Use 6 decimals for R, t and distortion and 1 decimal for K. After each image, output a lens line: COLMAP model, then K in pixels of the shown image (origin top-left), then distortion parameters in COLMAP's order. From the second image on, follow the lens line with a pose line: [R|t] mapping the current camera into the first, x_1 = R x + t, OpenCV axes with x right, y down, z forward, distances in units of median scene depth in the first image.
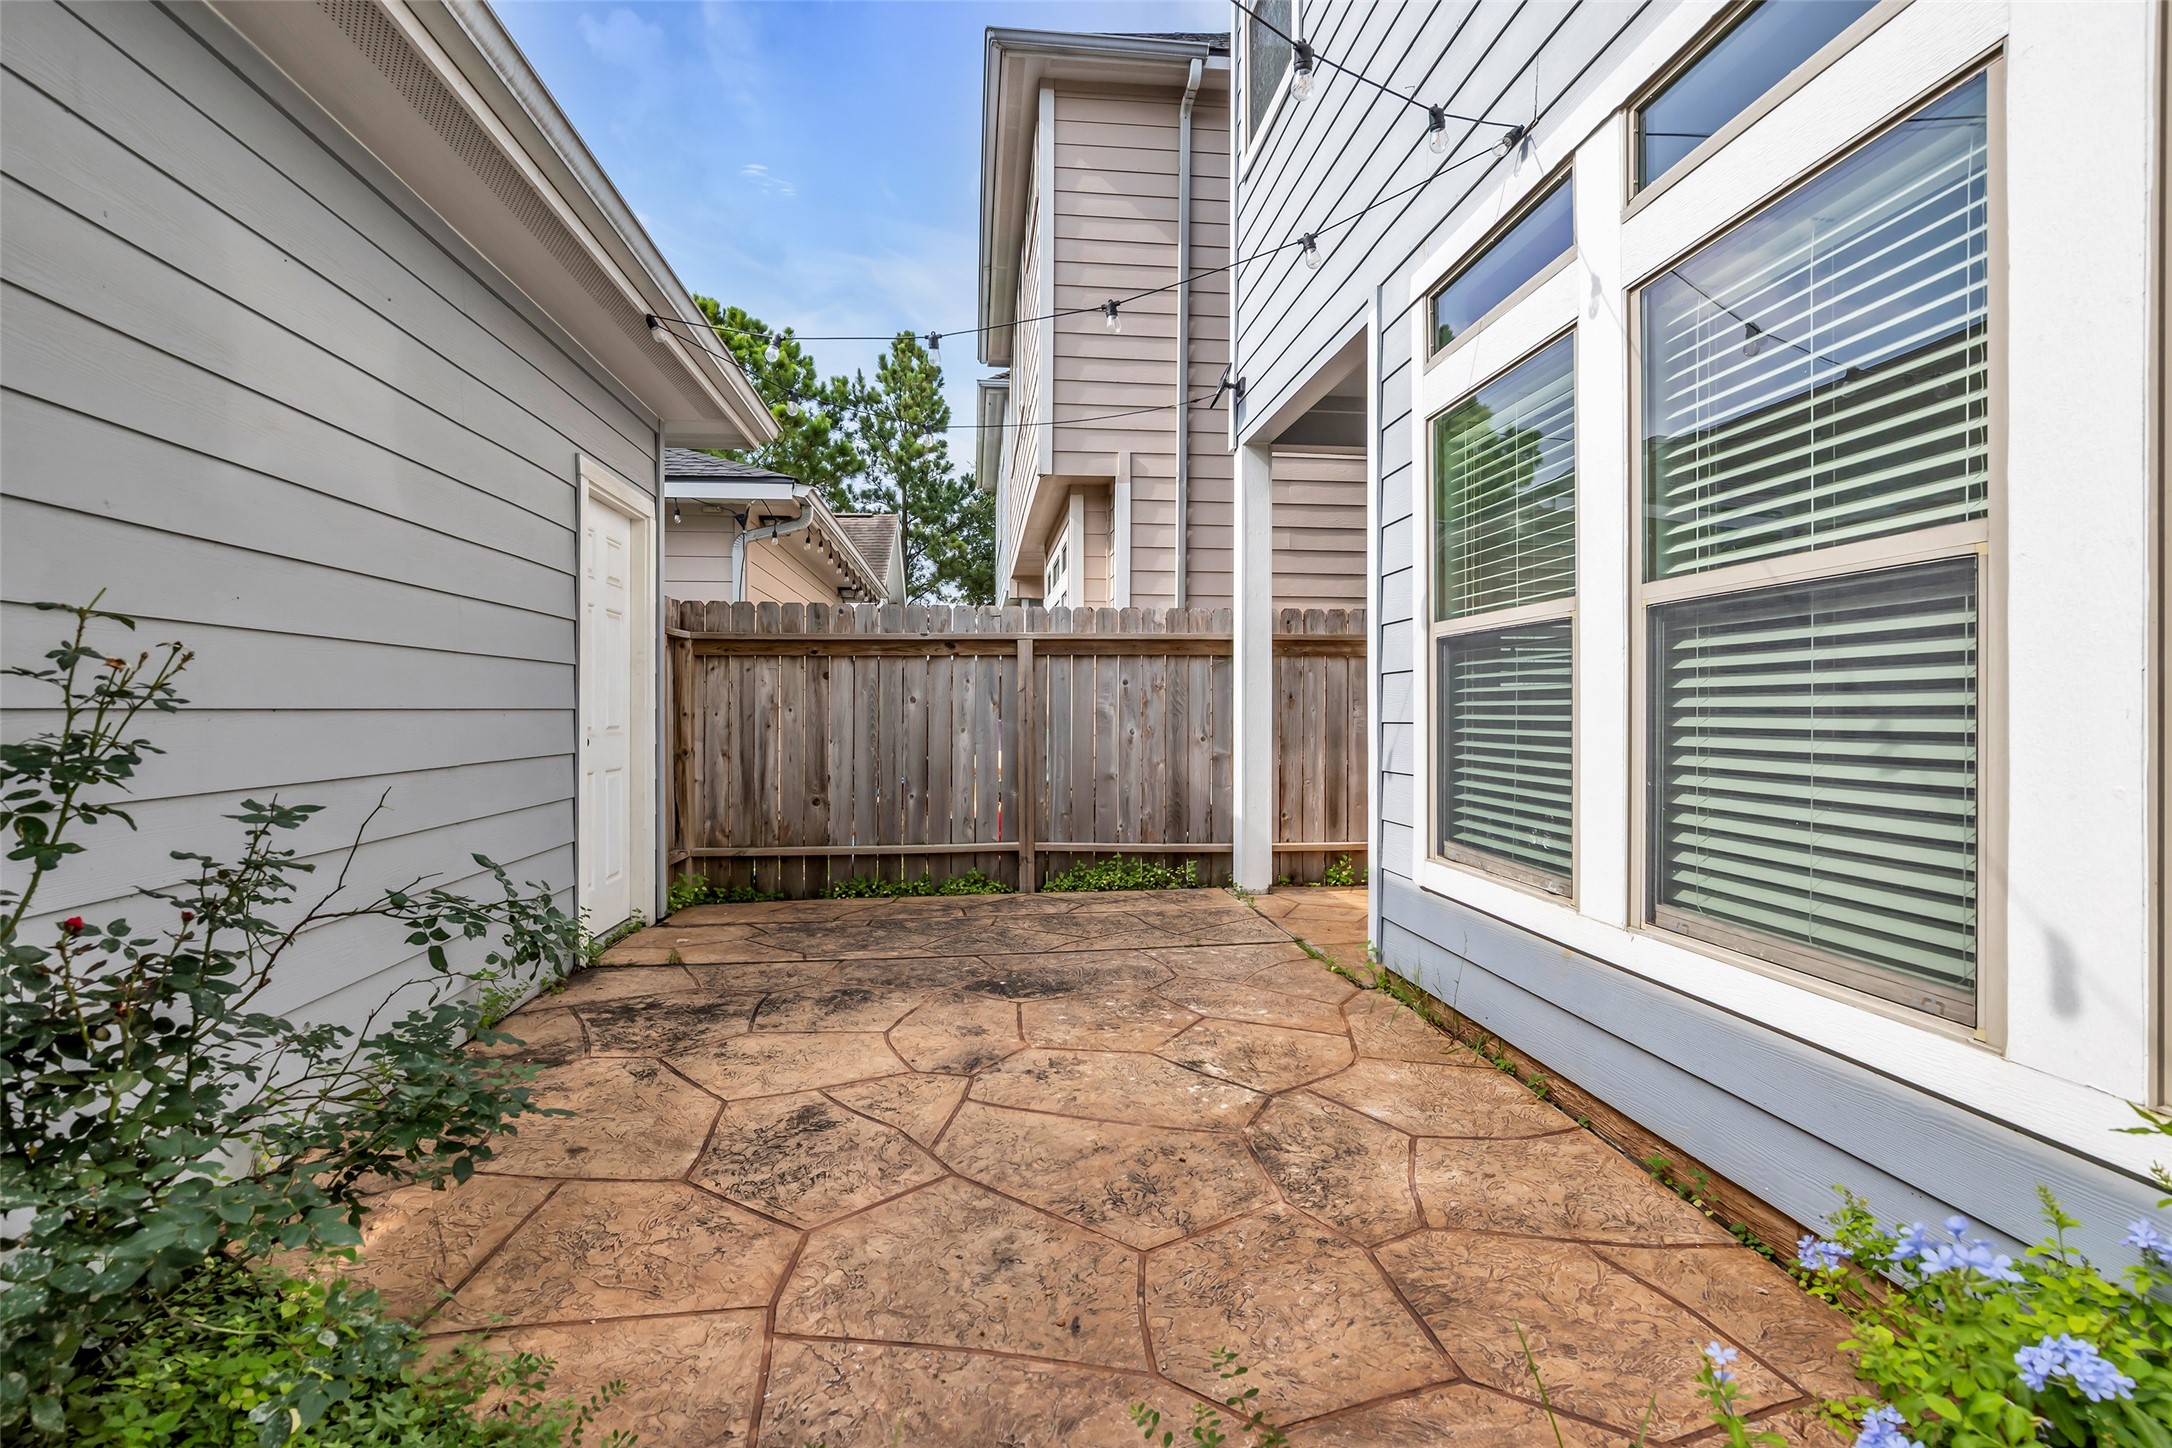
lens RADIAL K [[1002.1, 0, 1079.8], [0, 1002.1, 723.4], [0, 0, 1]] dist [-0.017558, 0.004637]
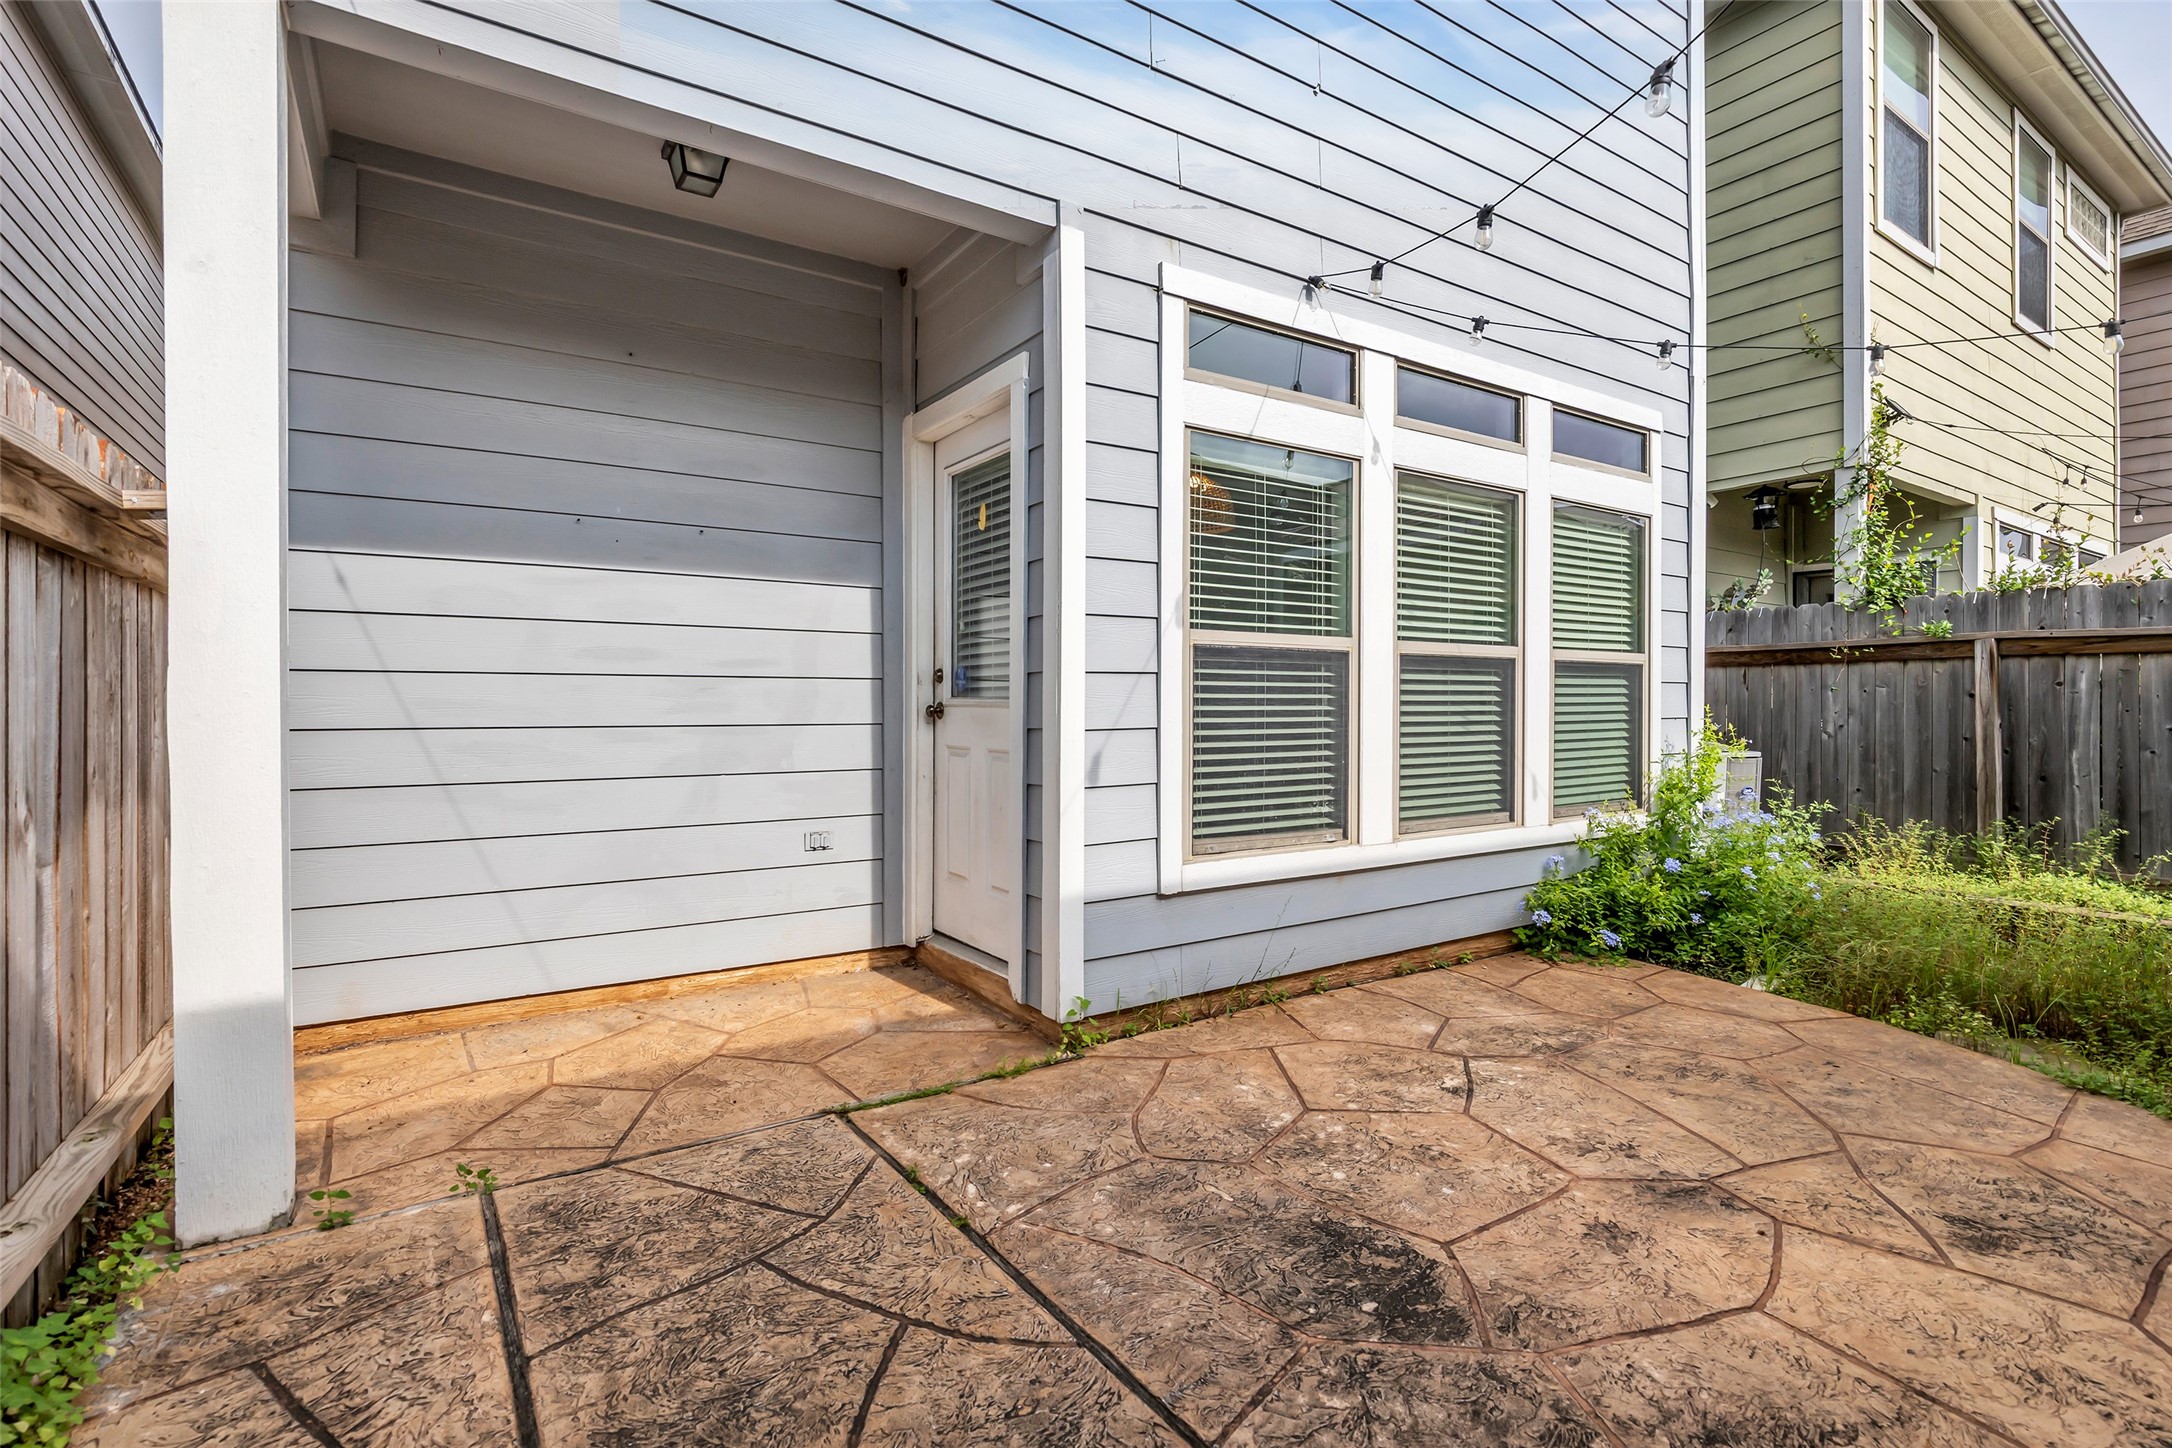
lens RADIAL K [[1002.1, 0, 1079.8], [0, 1002.1, 723.4], [0, 0, 1]] dist [-0.017558, 0.004637]
pose [[-0.457235, -0.012492, 0.889258, -0.629008], [0.016149, 0.999620, 0.022346, -0.037554], [-0.889199, 0.024578, -0.456860, 1.960332]]
